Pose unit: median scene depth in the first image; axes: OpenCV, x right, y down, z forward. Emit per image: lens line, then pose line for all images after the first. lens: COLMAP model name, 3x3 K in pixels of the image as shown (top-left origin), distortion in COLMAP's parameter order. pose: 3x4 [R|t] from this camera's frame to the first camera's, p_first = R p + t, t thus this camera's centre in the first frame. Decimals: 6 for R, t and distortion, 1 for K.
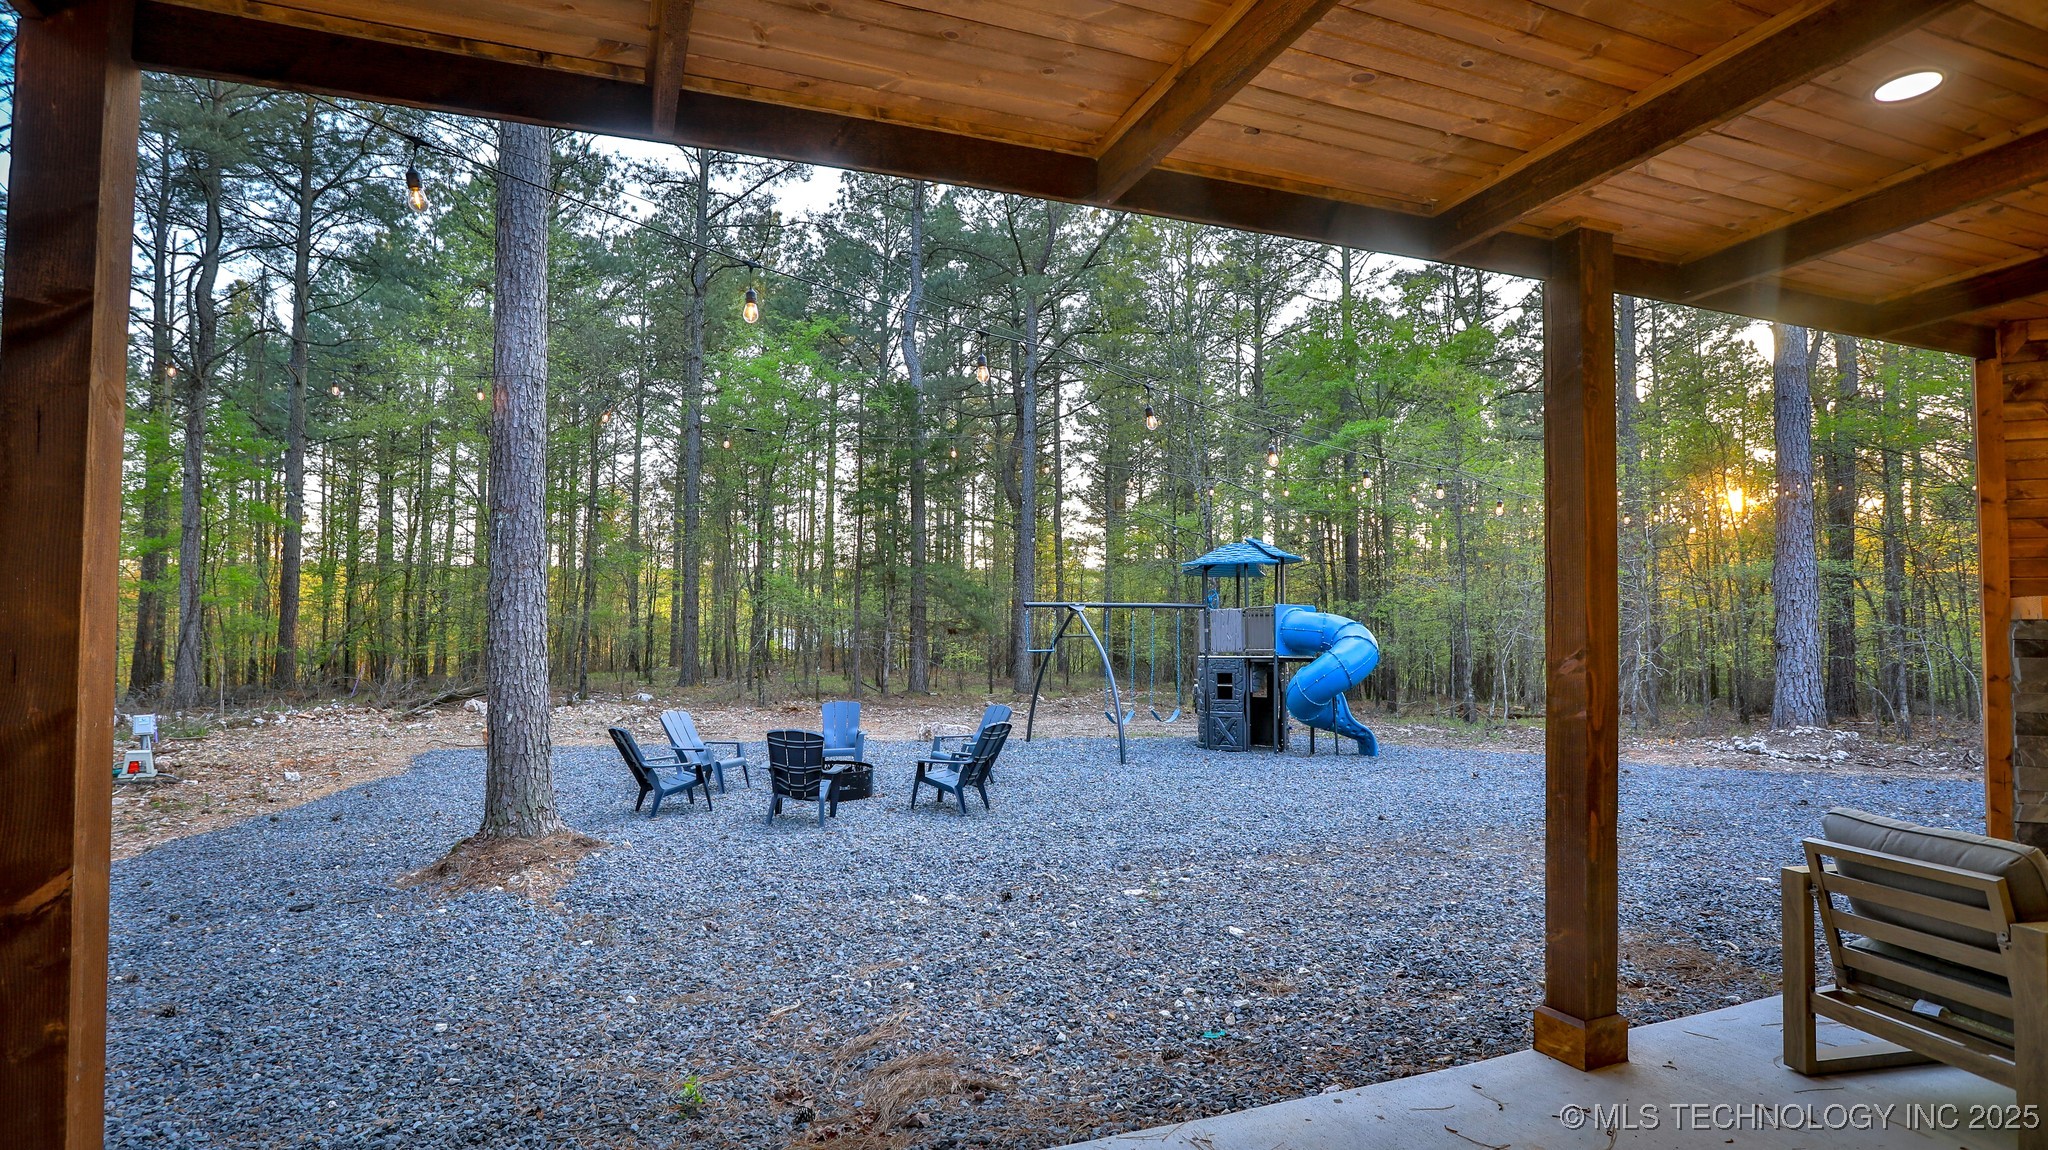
lens RADIAL K [[1049.0, 0, 1003.8], [0, 1049.0, 582.5], [0, 0, 1]] dist [-0.072908, 0.029741]
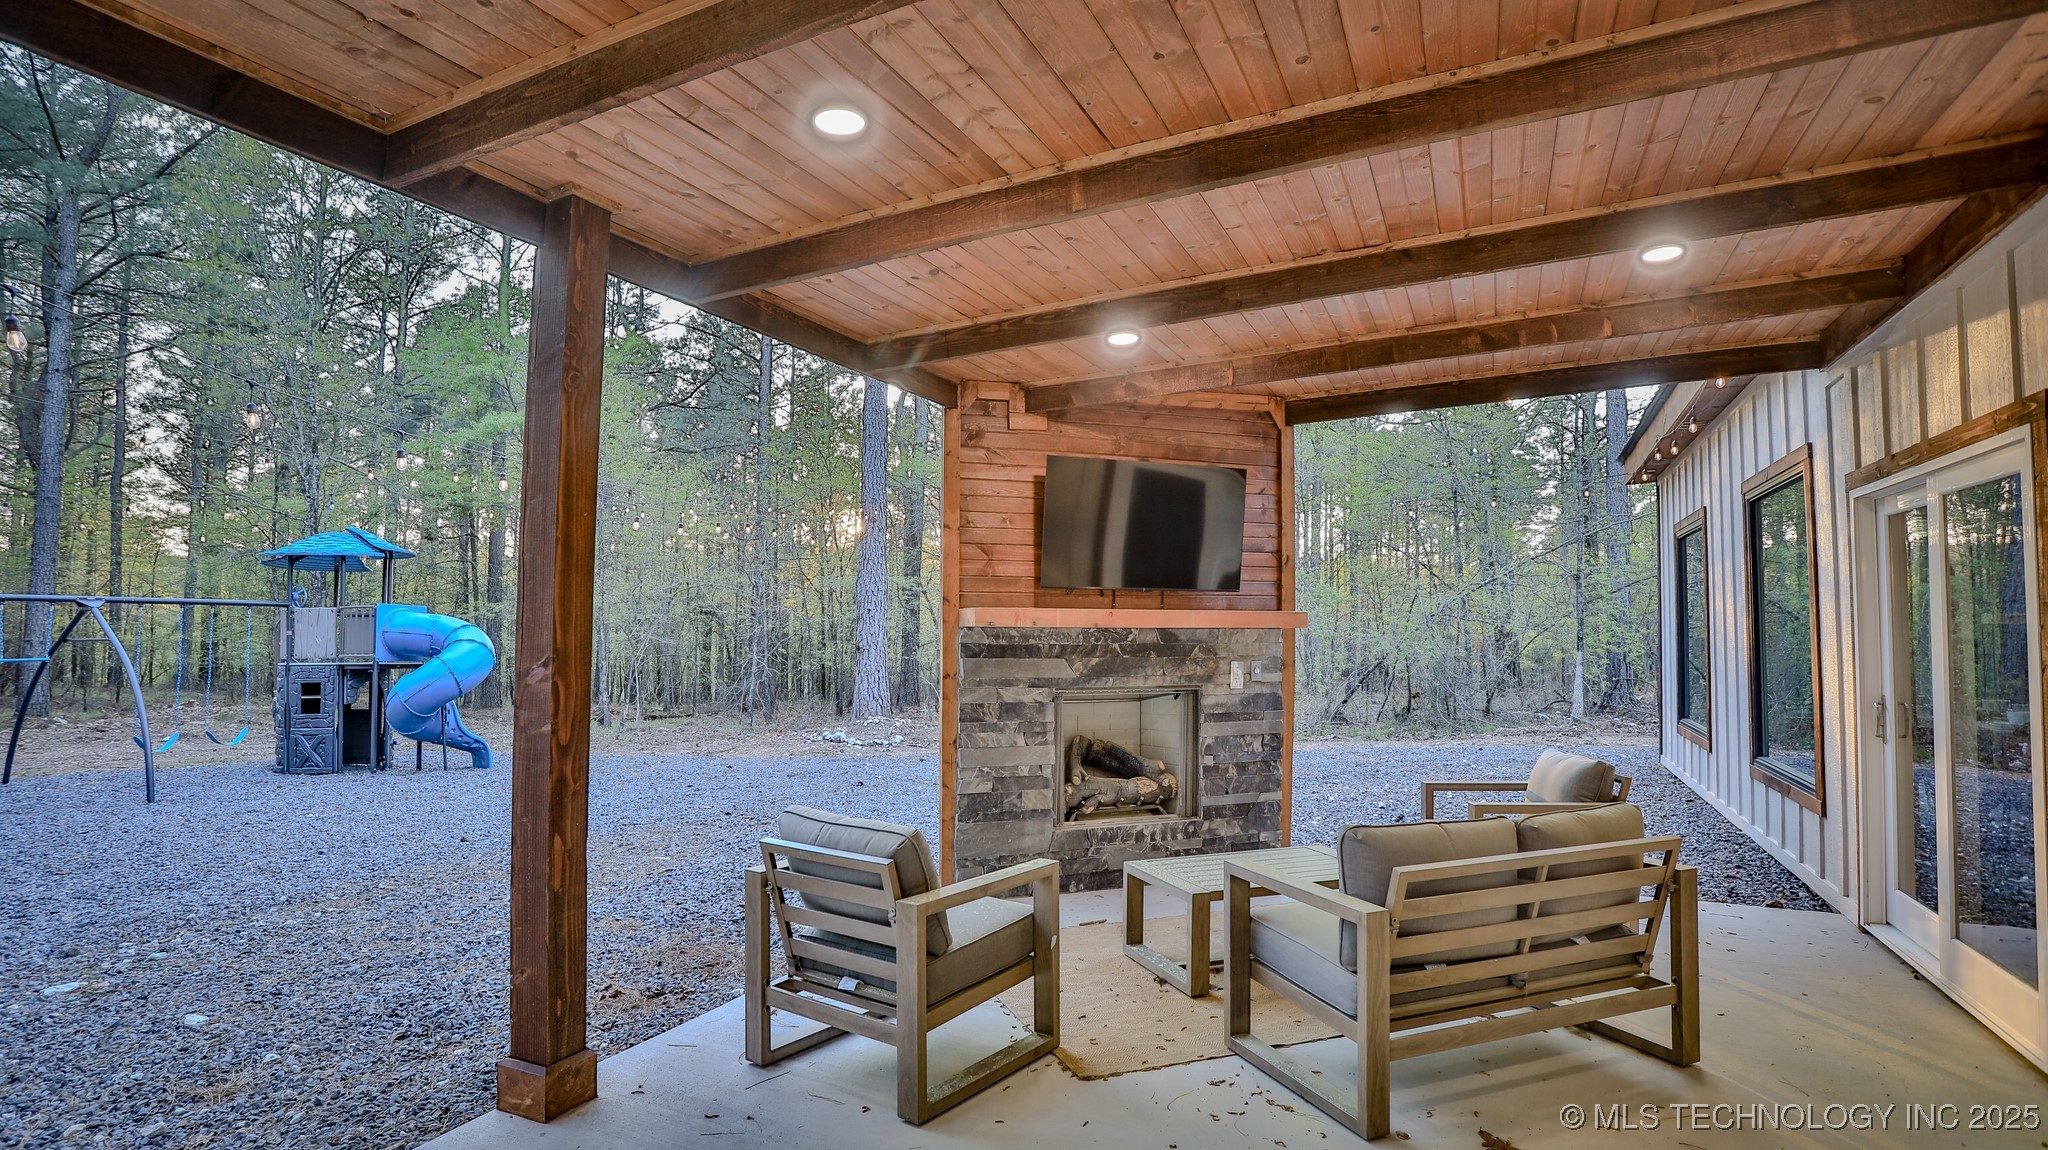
lens RADIAL K [[1056.7, 0, 977.9], [0, 1056.7, 582.0], [0, 0, 1]] dist [-0.066941, 0.035225]
pose [[0.738066, 0.032326, 0.673954, 0.101428], [-0.030201, 0.999433, -0.014863, 0.000926], [-0.674053, -0.009384, 0.738624, 0.030296]]
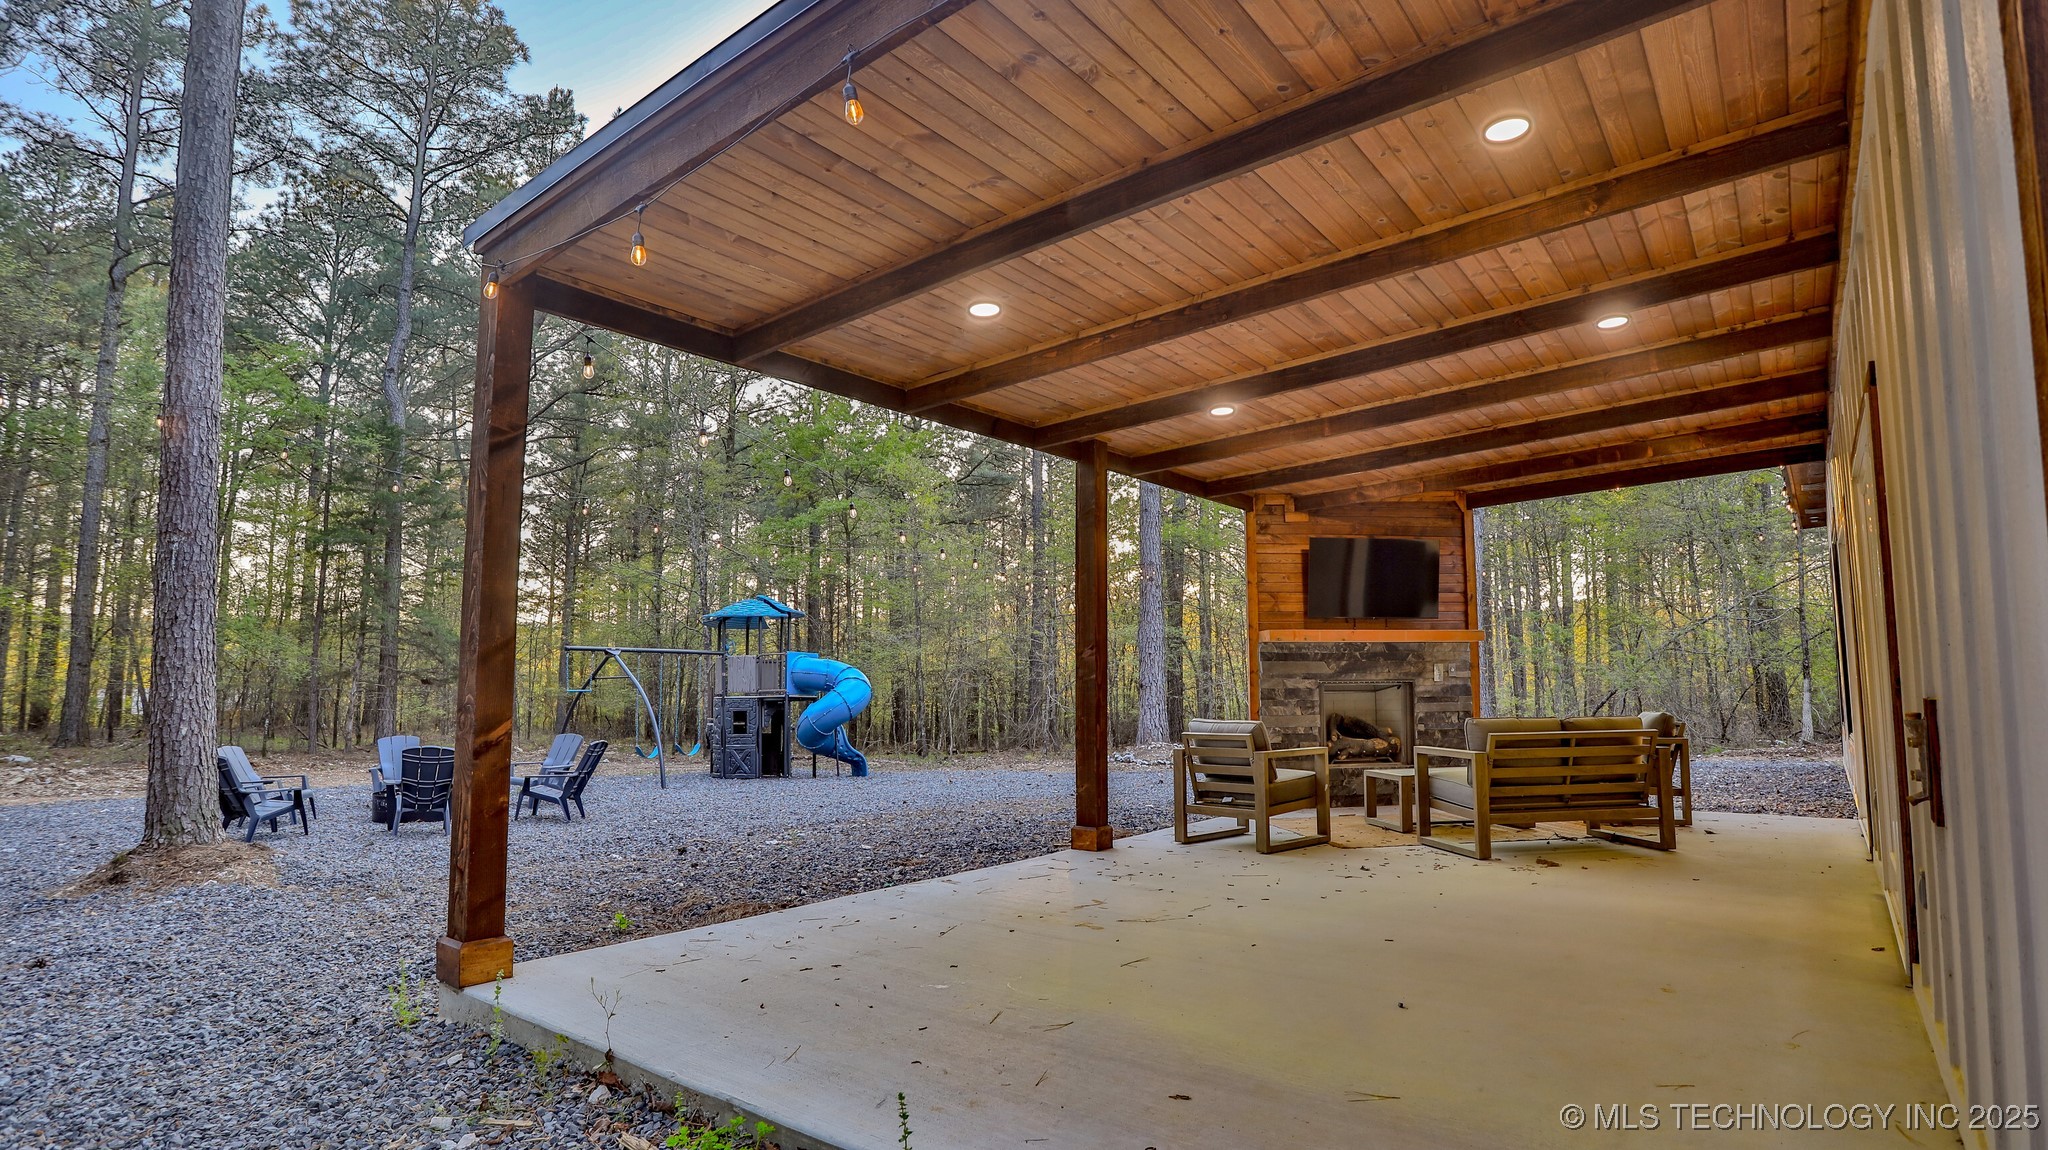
lens RADIAL K [[1049.0, 0, 1003.8], [0, 1049.0, 582.5], [0, 0, 1]] dist [-0.072908, 0.029741]
pose [[0.860047, 0.045470, 0.508184, -0.307548], [-0.014409, 0.997788, -0.064892, 0.037315], [-0.510011, 0.048488, 0.858800, -0.330916]]
